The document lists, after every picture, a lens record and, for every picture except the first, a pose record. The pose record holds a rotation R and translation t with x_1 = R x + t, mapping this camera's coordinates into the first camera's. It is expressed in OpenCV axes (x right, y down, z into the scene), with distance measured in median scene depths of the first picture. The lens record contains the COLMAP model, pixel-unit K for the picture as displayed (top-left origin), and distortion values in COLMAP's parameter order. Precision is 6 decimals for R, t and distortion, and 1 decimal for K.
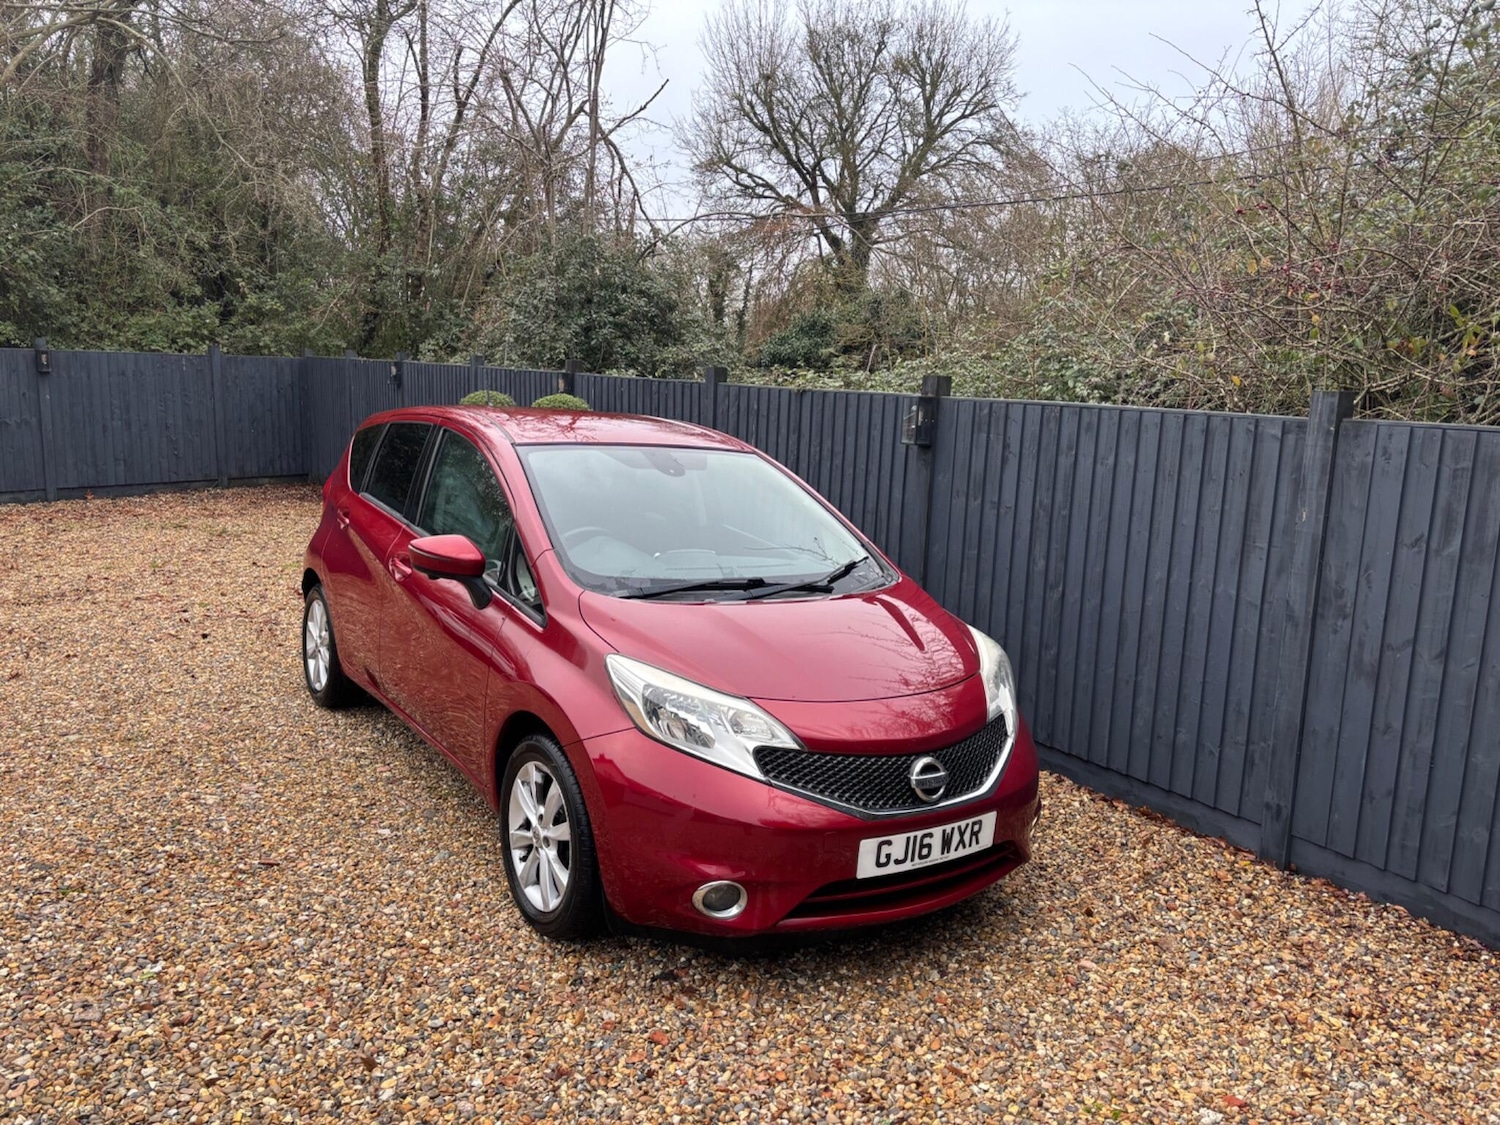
lens RADIAL K [[1134.4, 0, 738.1], [0, 1134.4, 553.2], [0, 0, 1]] dist [0.050661, -0.048087]
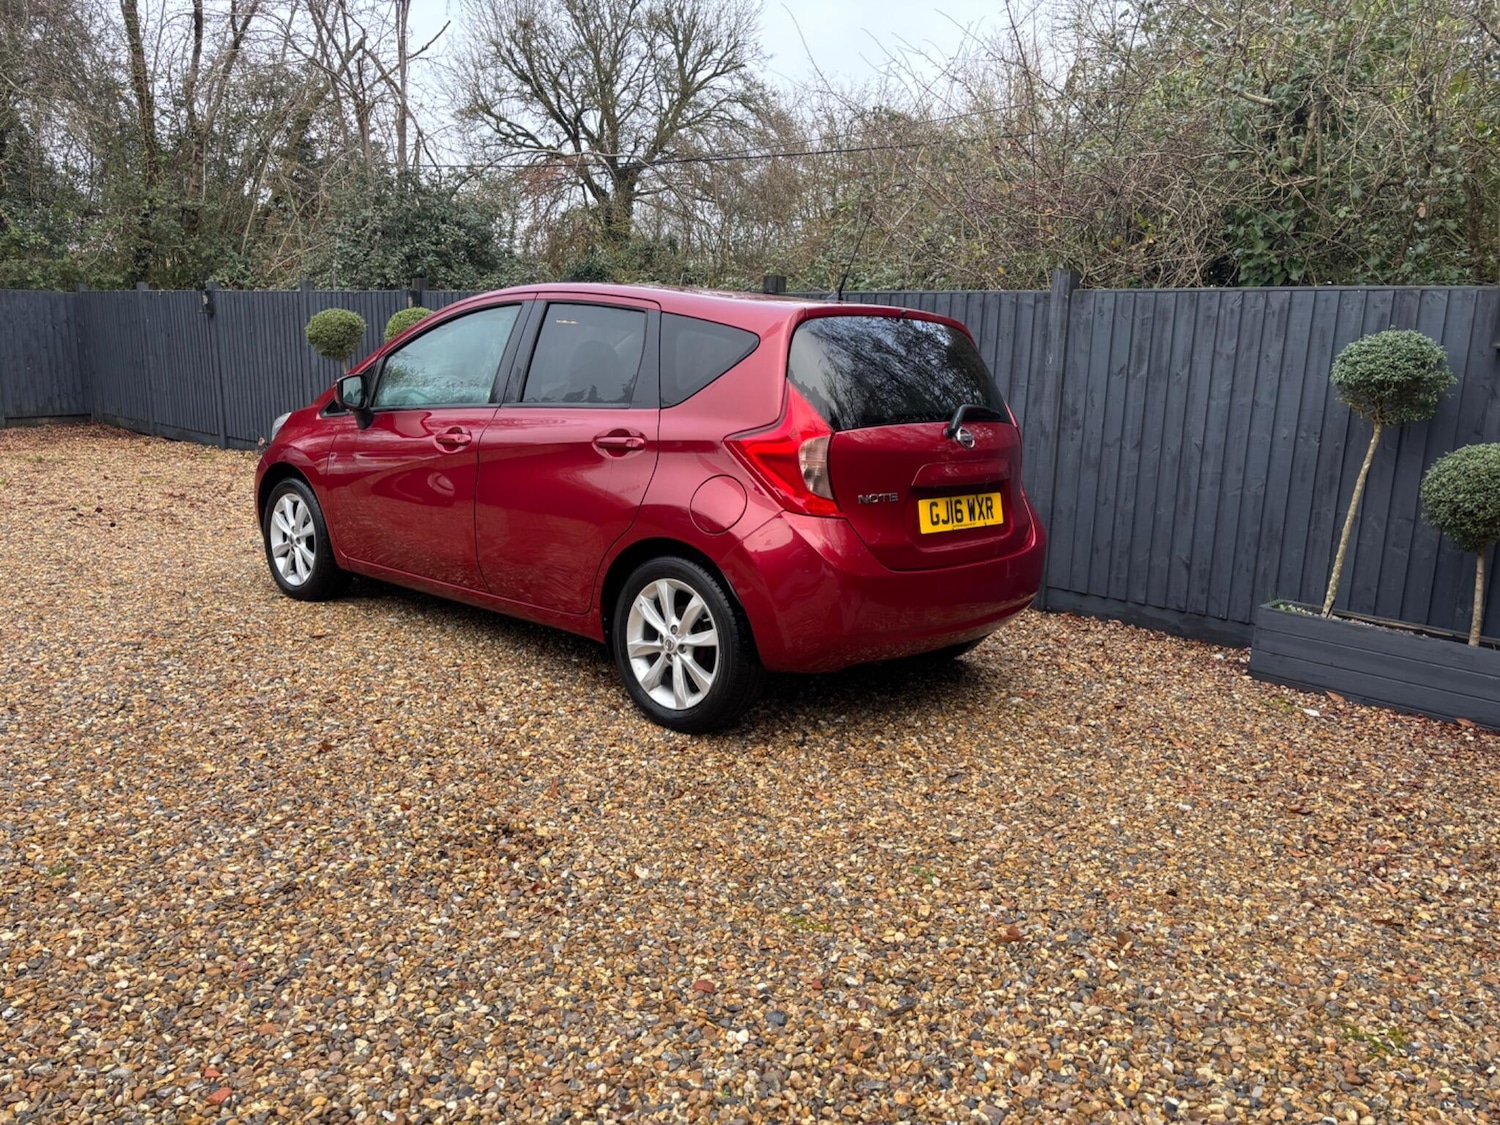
lens RADIAL K [[1126.7, 0, 750.0], [0, 1126.7, 562.5], [0, 0, 1]] dist [0.054559, -0.052992]
pose [[0.974048, -0.051126, 0.220494, -0.050927], [0.041791, 0.998030, 0.046799, 0.035482], [-0.222452, -0.036370, 0.974265, -0.079239]]
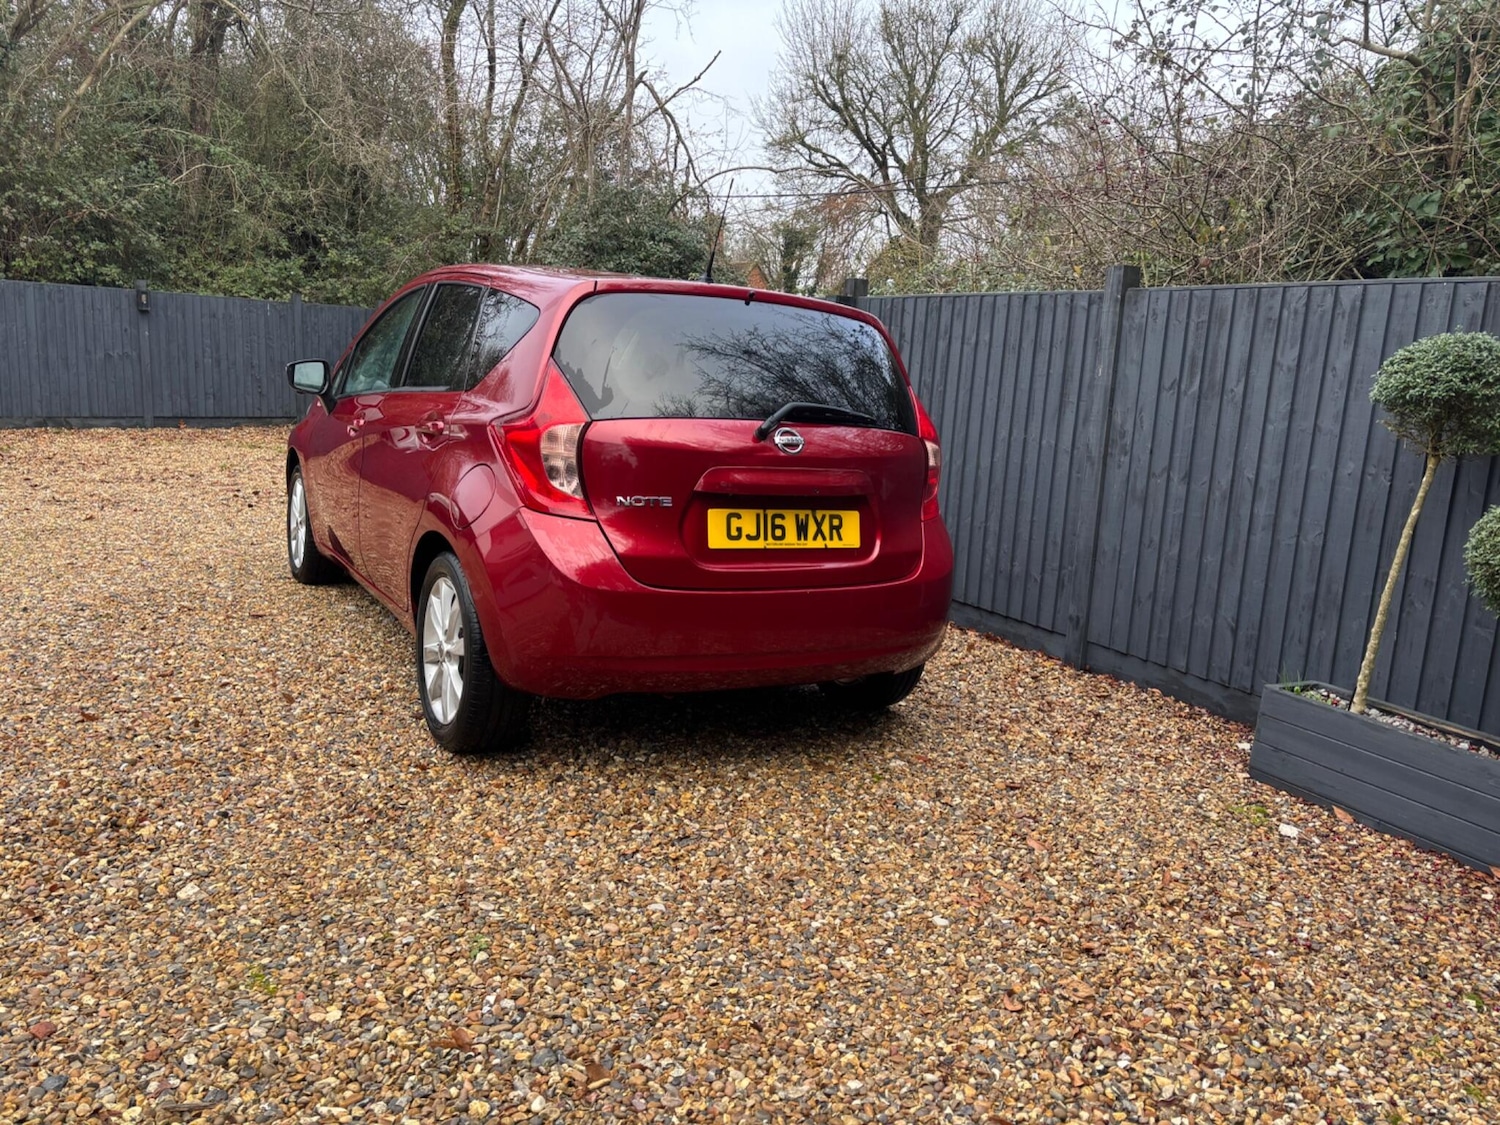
lens RADIAL K [[1126.7, 0, 750.0], [0, 1126.7, 562.5], [0, 0, 1]] dist [0.054559, -0.052992]
pose [[0.997139, 0.031984, -0.068496, 0.055015], [-0.030853, 0.999371, 0.017504, 0.040670], [0.069013, -0.015341, 0.997498, -0.056537]]
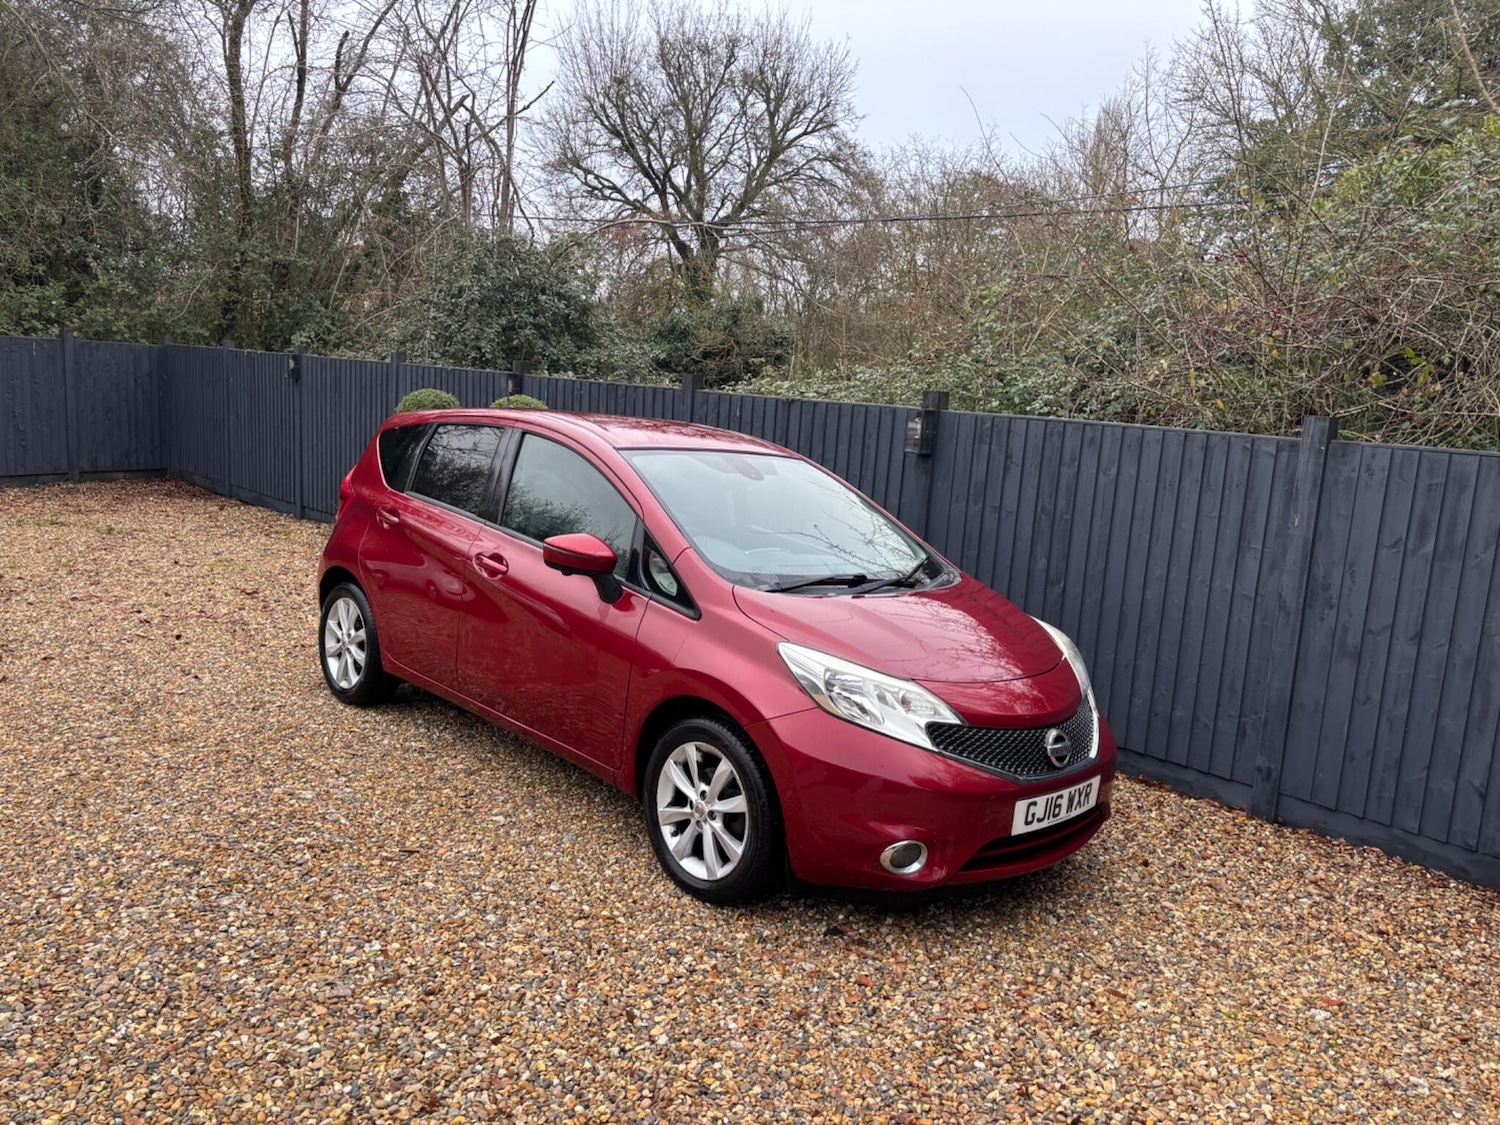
lens RADIAL K [[1131.8, 0, 748.4], [0, 1131.8, 552.8], [0, 0, 1]] dist [0.050844, -0.048348]
pose [[0.984737, 0.002587, 0.174029, -0.068324], [-0.002324, 0.999996, -0.001713, 0.000764], [-0.174032, 0.001283, 0.984739, -0.015636]]
